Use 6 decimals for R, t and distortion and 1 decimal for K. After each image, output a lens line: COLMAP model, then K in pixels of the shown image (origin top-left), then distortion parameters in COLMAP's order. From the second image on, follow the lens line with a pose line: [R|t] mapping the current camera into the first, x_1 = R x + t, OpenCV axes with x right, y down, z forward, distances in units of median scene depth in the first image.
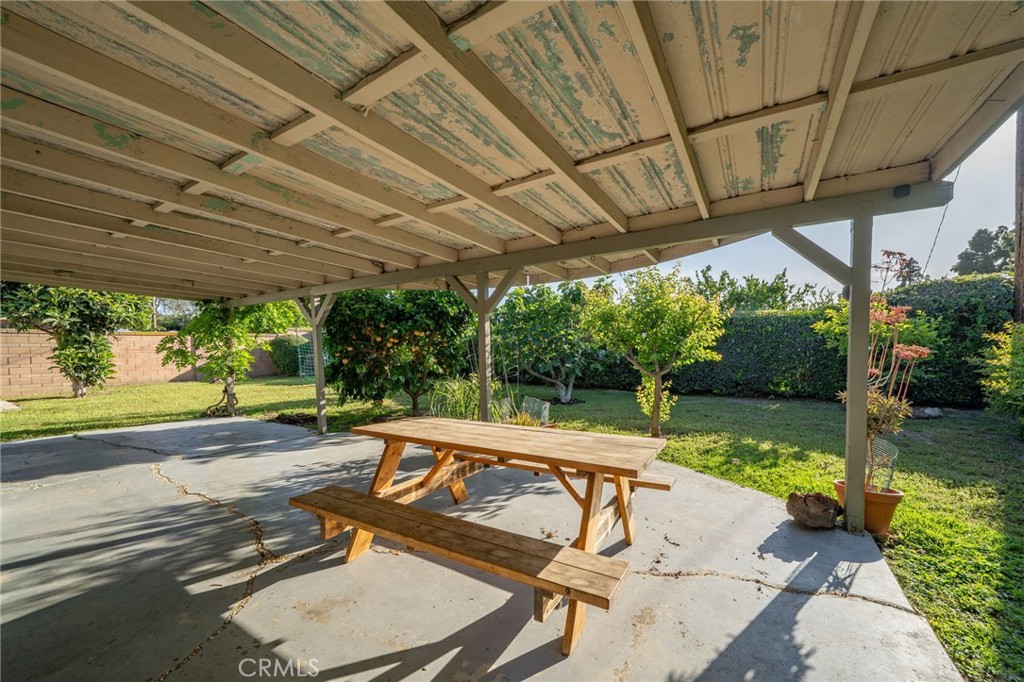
lens RADIAL K [[413.6, 0, 510.1], [0, 413.6, 351.1], [0, 0, 1]] dist [0.000319, 0.000044]
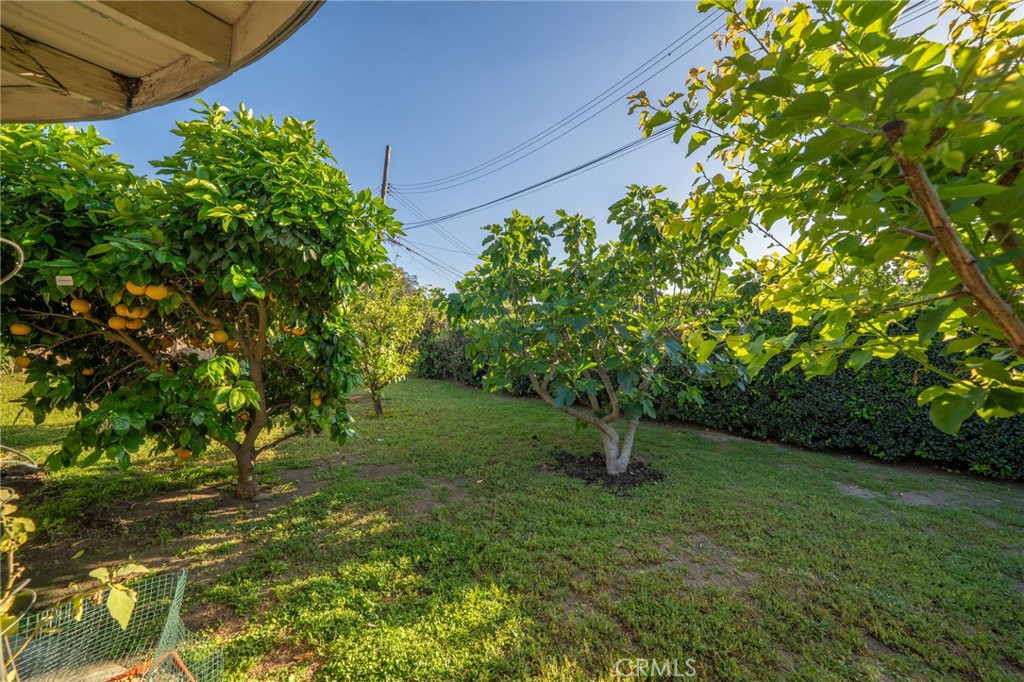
lens RADIAL K [[413.6, 0, 510.1], [0, 413.6, 351.1], [0, 0, 1]] dist [0.000319, 0.000044]
pose [[0.985147, 0.044984, -0.165718, 0.087251], [-0.044391, 0.998988, 0.007283, -0.005940], [0.165878, 0.000181, 0.986146, 0.523081]]
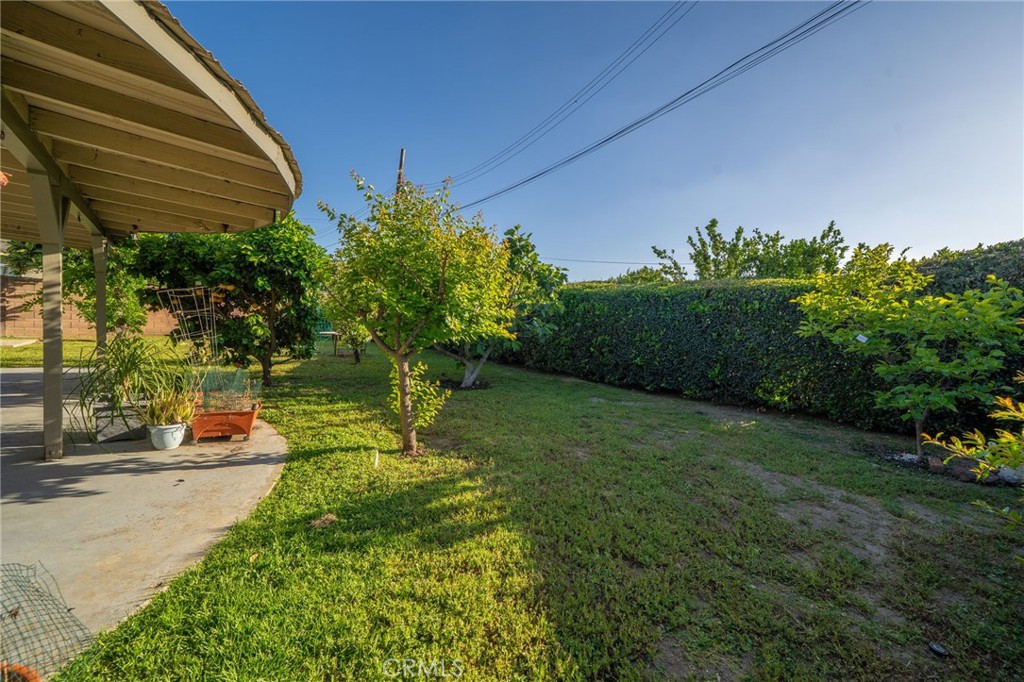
lens RADIAL K [[414.7, 0, 496.4], [0, 414.7, 330.3], [0, 0, 1]] dist [-0.000456, -0.000168]
pose [[0.961005, 0.060772, -0.269772, 0.392447], [-0.060020, 0.998136, 0.011045, 0.003117], [0.269940, 0.005577, 0.962861, 0.240835]]
